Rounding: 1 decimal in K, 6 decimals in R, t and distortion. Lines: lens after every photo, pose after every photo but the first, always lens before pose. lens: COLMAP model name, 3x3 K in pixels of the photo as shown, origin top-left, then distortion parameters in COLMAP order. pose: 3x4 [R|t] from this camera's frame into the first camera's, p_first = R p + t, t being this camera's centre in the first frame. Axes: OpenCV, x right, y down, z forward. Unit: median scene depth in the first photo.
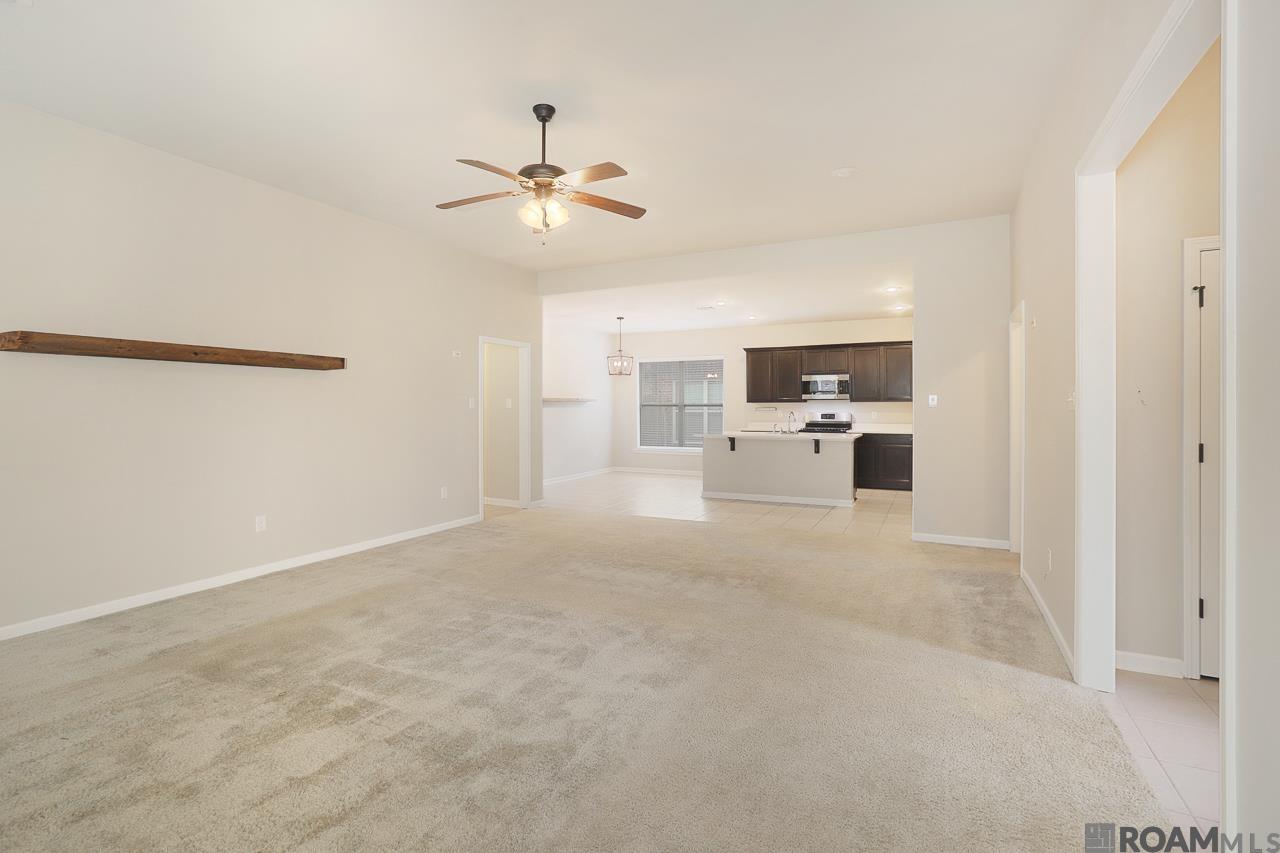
lens RADIAL K [[585.8, 0, 642.8], [0, 585.8, 407.3], [0, 0, 1]] dist [-0.021627, 0.000278]
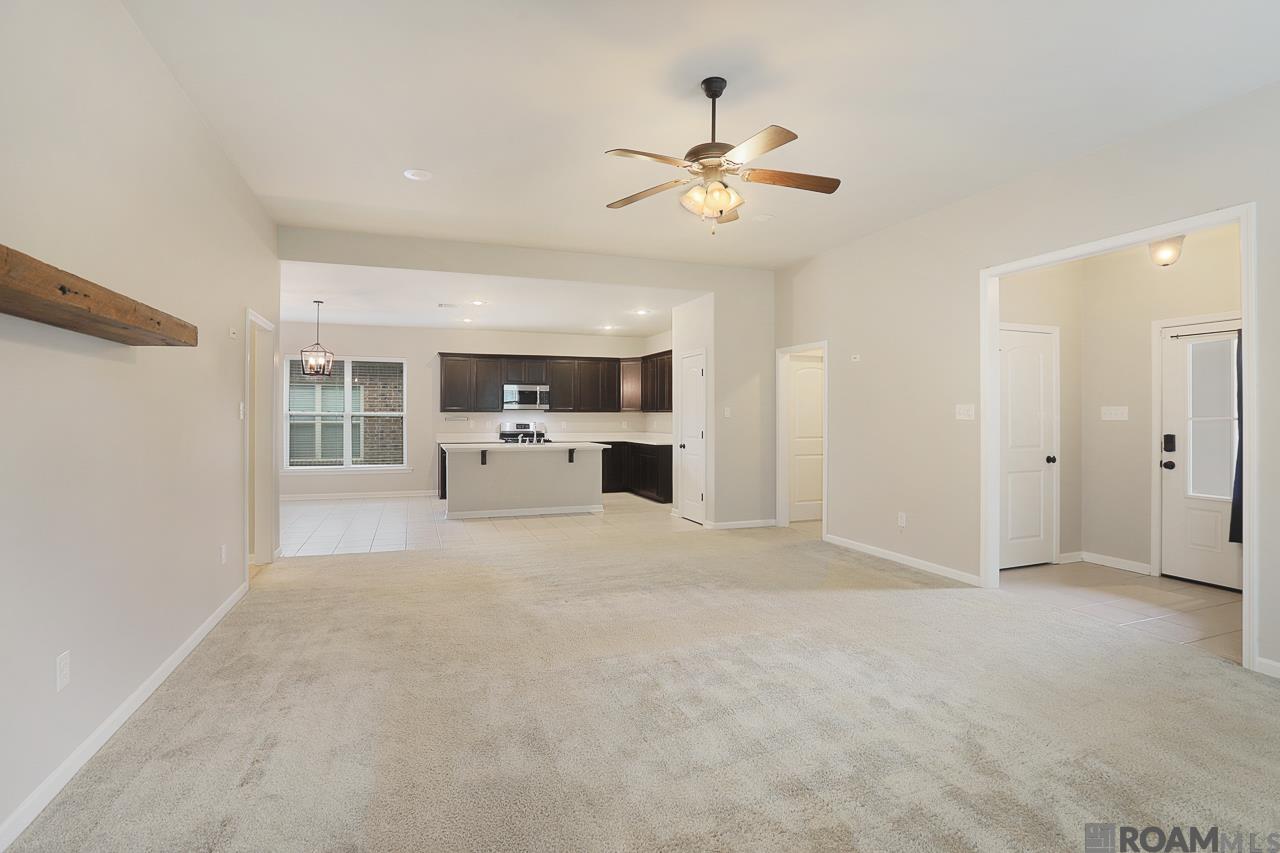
lens RADIAL K [[597.9, 0, 637.8], [0, 597.9, 411.3], [0, 0, 1]] dist [-0.018158, 0.000291]
pose [[0.687087, 0.007488, 0.726537, -0.300984], [-0.000226, 0.999949, -0.010092, -0.000245], [-0.726576, 0.006770, 0.687053, 0.153319]]
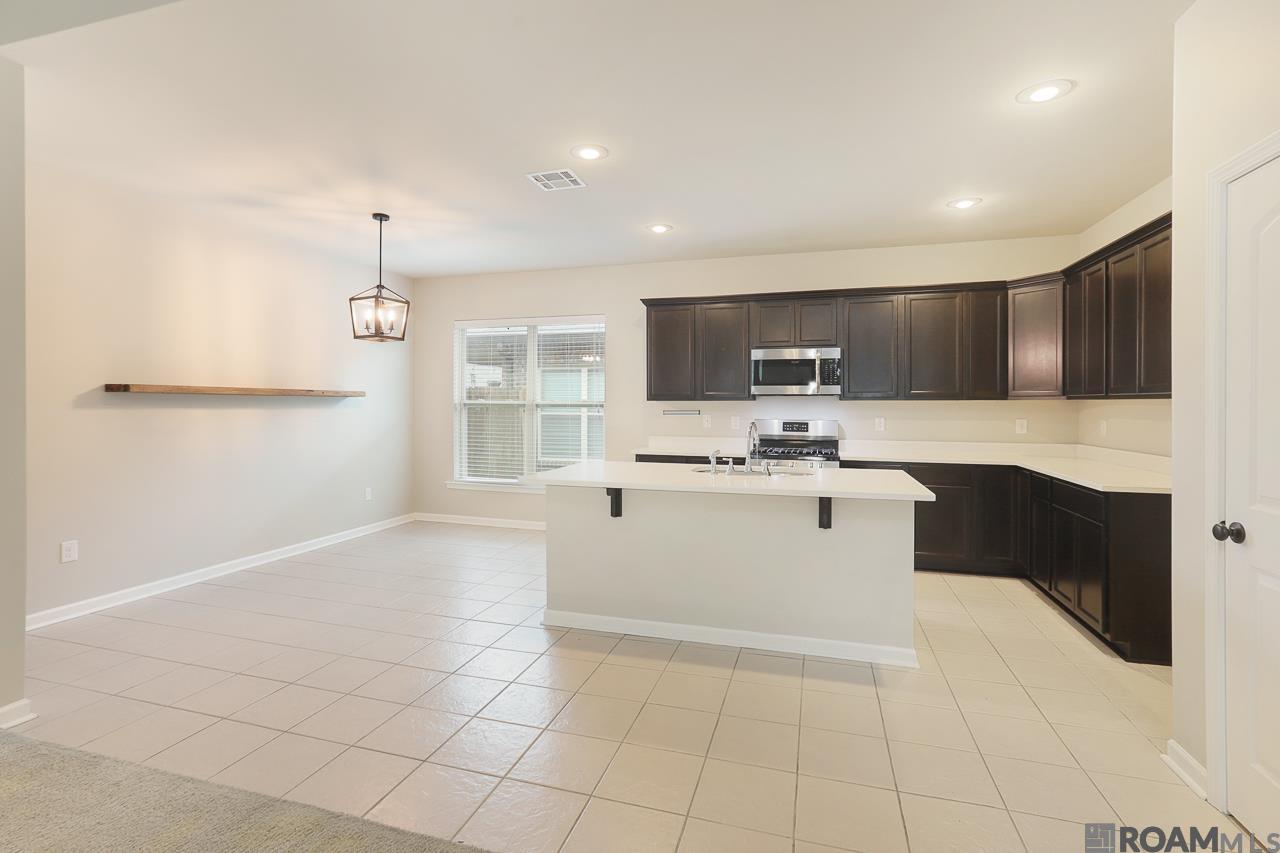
lens RADIAL K [[585.8, 0, 642.8], [0, 585.8, 407.3], [0, 0, 1]] dist [-0.021627, 0.000278]
pose [[0.984123, 0.003603, 0.177452, 0.083516], [-0.003835, 0.999992, 0.000967, -0.002505], [-0.177447, -0.001633, 0.984129, 0.502101]]
